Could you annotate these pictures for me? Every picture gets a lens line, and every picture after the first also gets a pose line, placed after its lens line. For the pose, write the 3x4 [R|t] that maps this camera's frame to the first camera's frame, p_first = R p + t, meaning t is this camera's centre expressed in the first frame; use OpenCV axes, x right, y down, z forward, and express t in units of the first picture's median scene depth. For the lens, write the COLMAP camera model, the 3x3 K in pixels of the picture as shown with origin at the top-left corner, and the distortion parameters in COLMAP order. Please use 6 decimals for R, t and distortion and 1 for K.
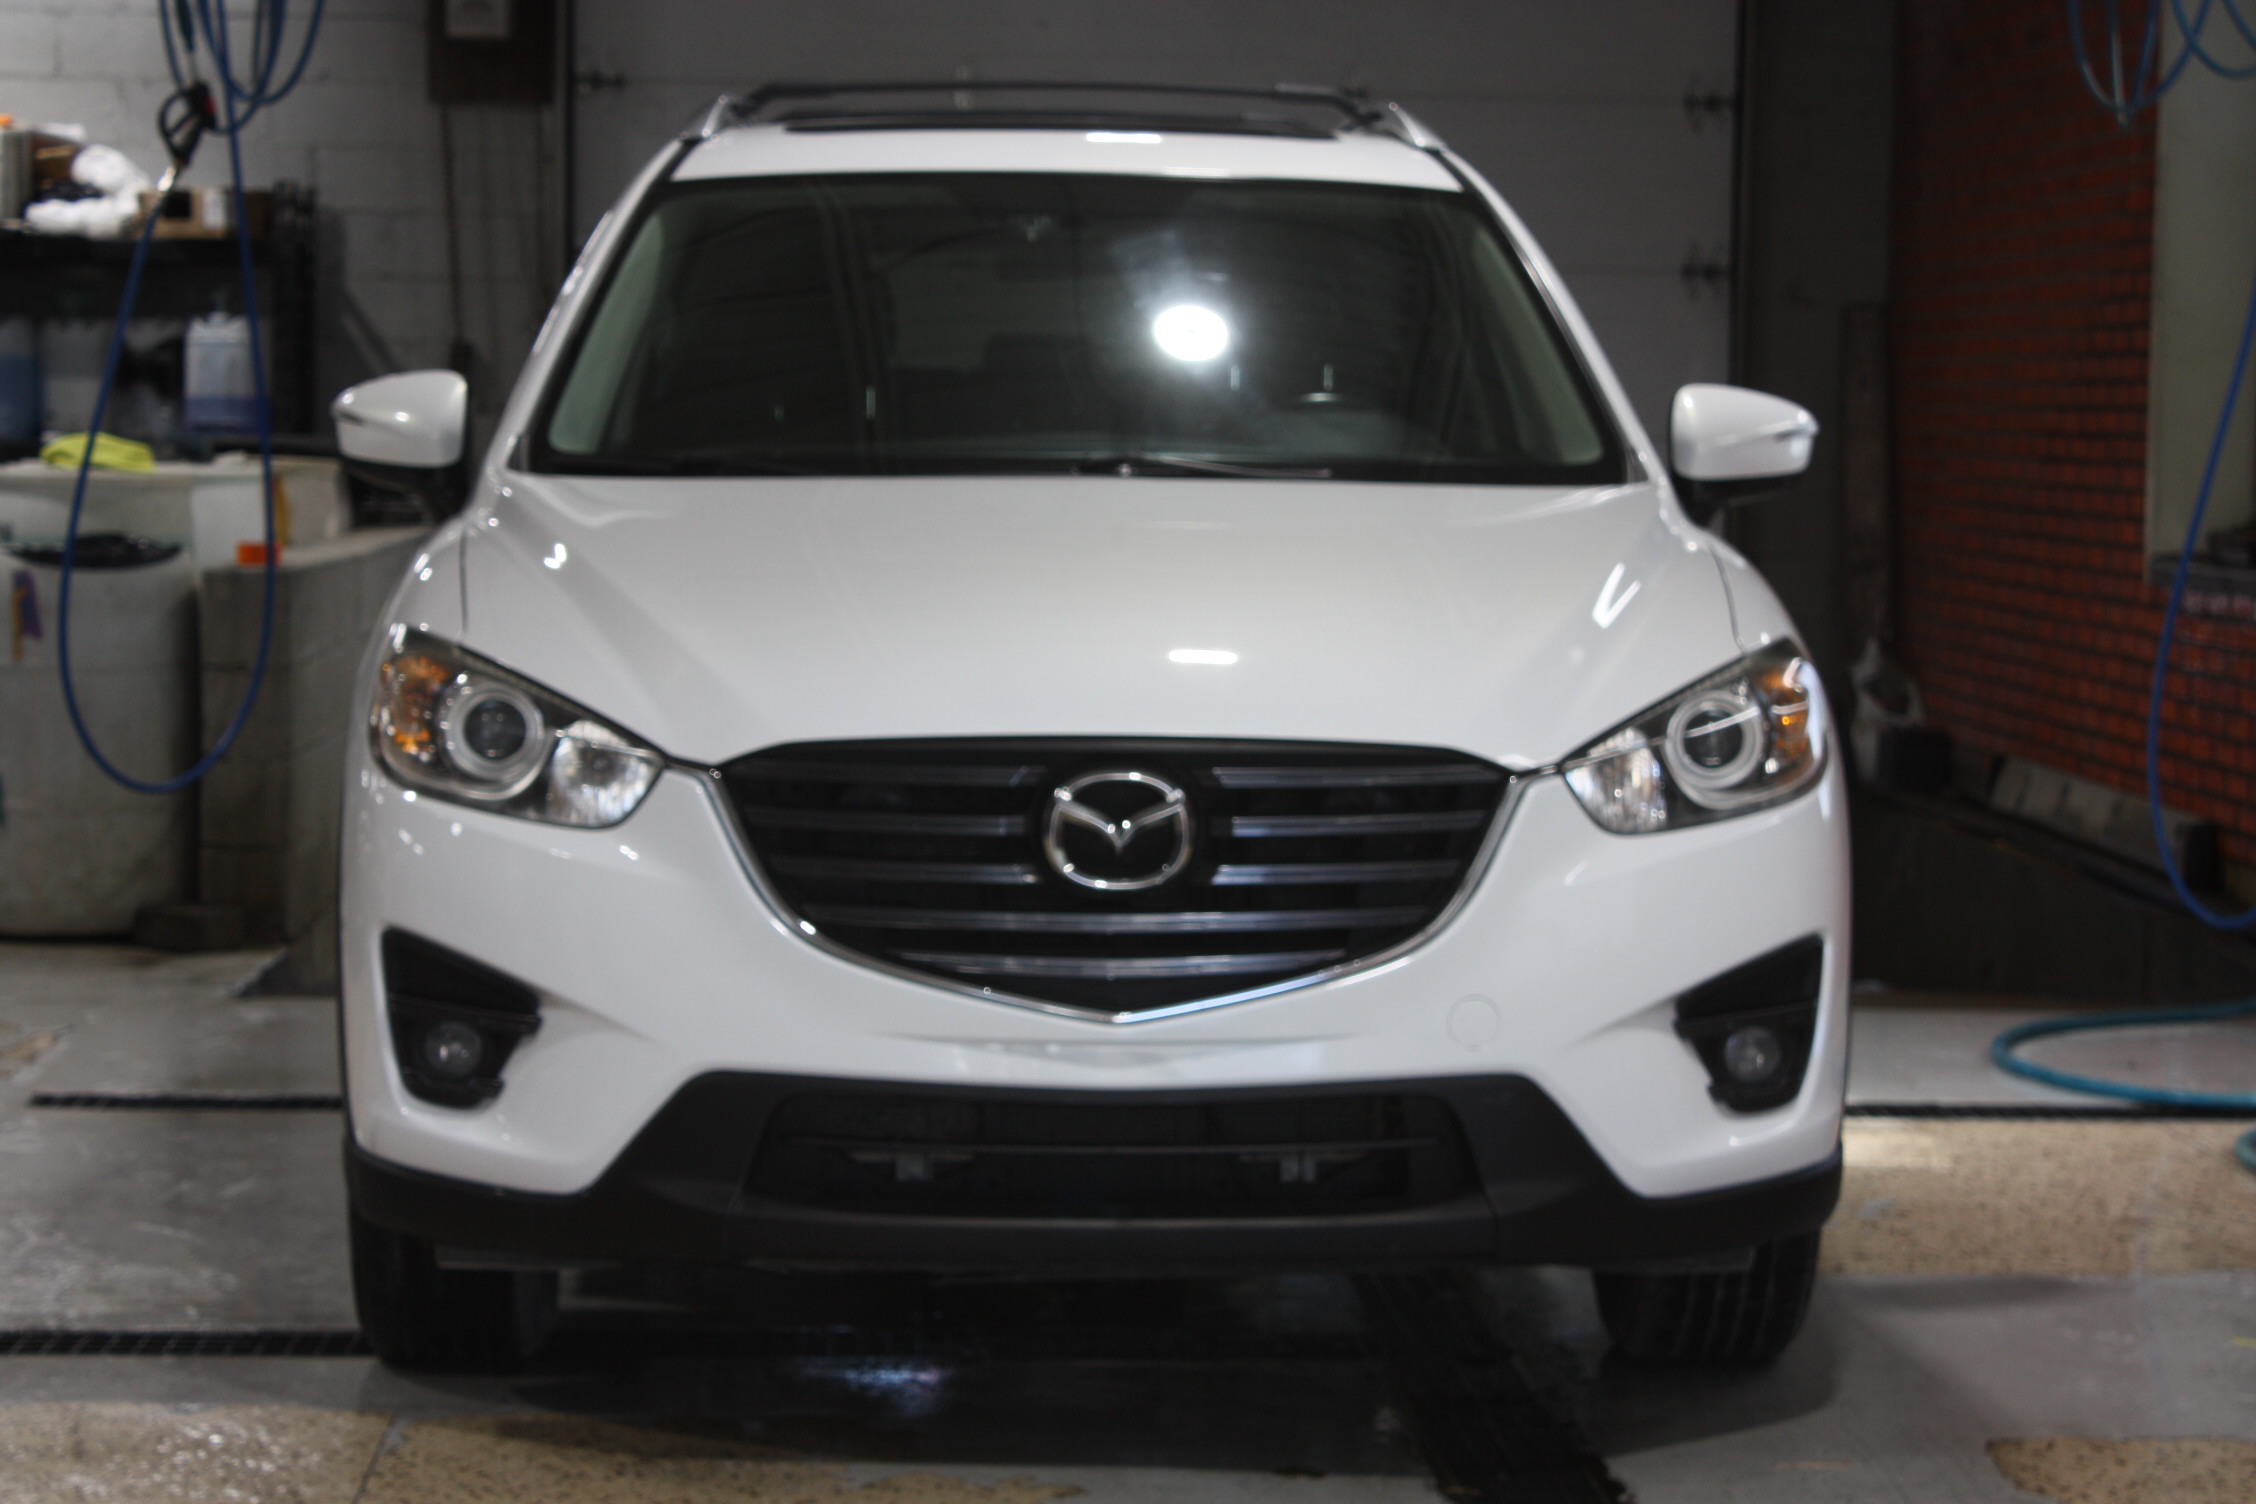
lens RADIAL K [[5104.3, 0, 1130.0], [0, 5104.3, 755.0], [0, 0, 1]] dist [-0.015053, 0.000000]
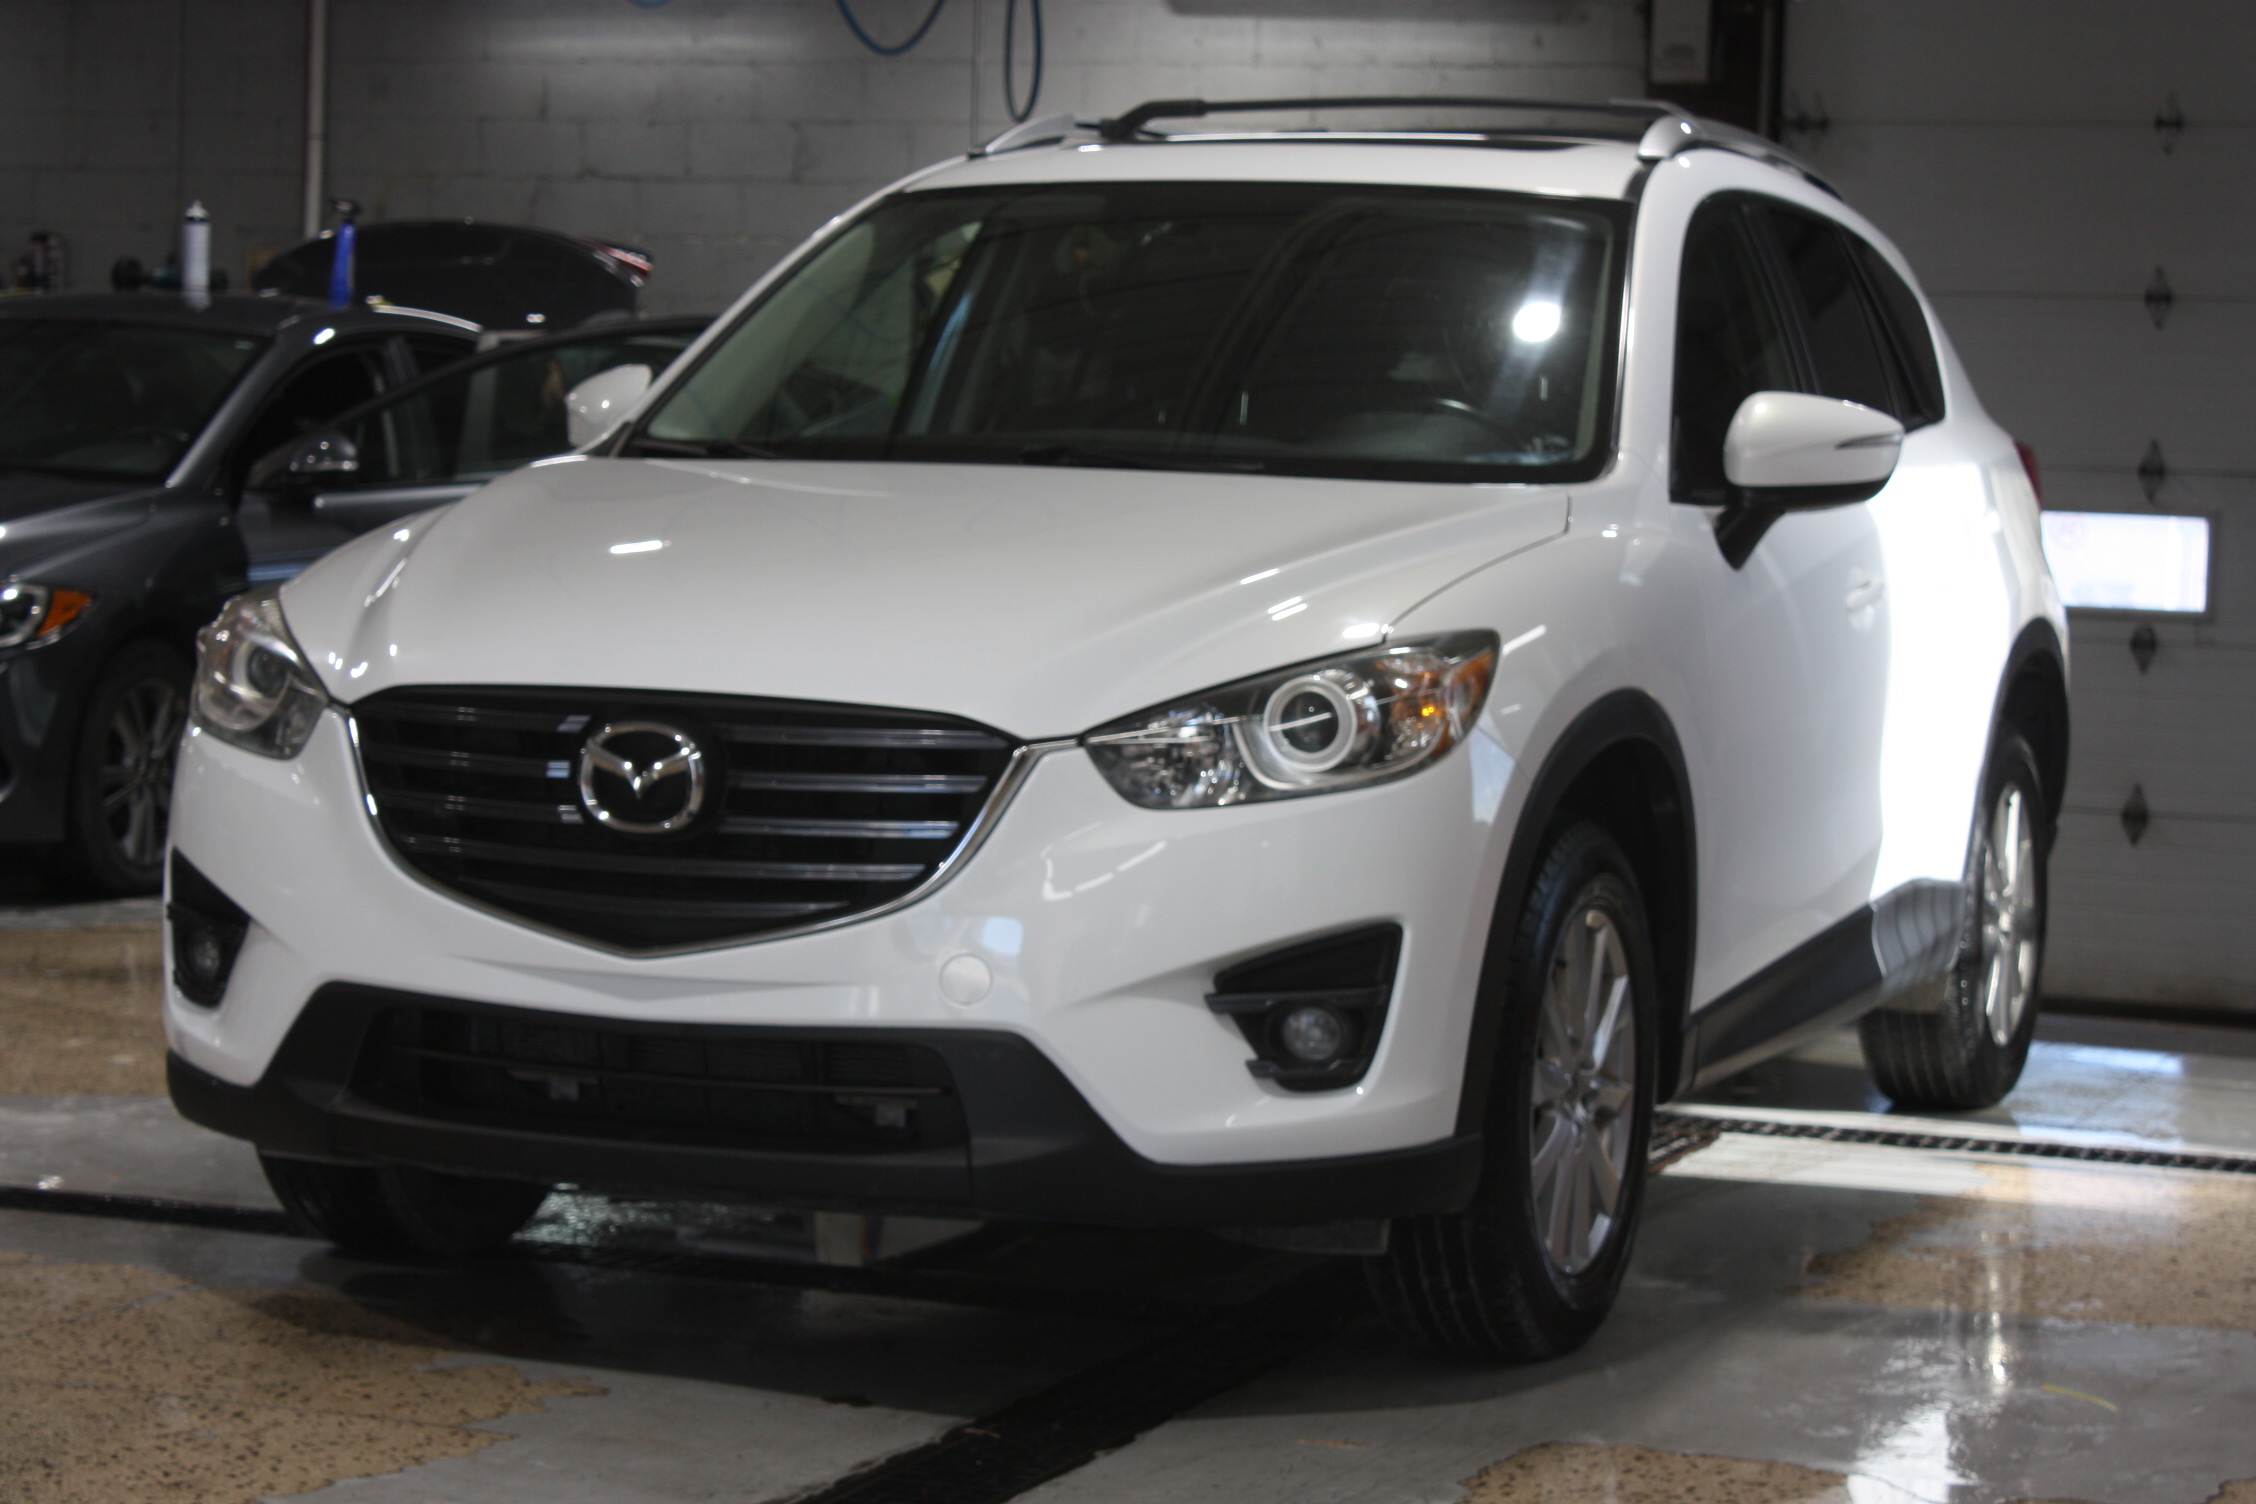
lens RADIAL K [[5104.3, 0, 1132.2], [0, 5104.3, 750.0], [0, 0, 1]] dist [-0.015053, 0.000000]
pose [[0.910168, 0.038658, -0.412431, 0.522741], [-0.044908, 0.998976, -0.005469, 0.010024], [0.411797, 0.023499, 0.910973, 0.065711]]
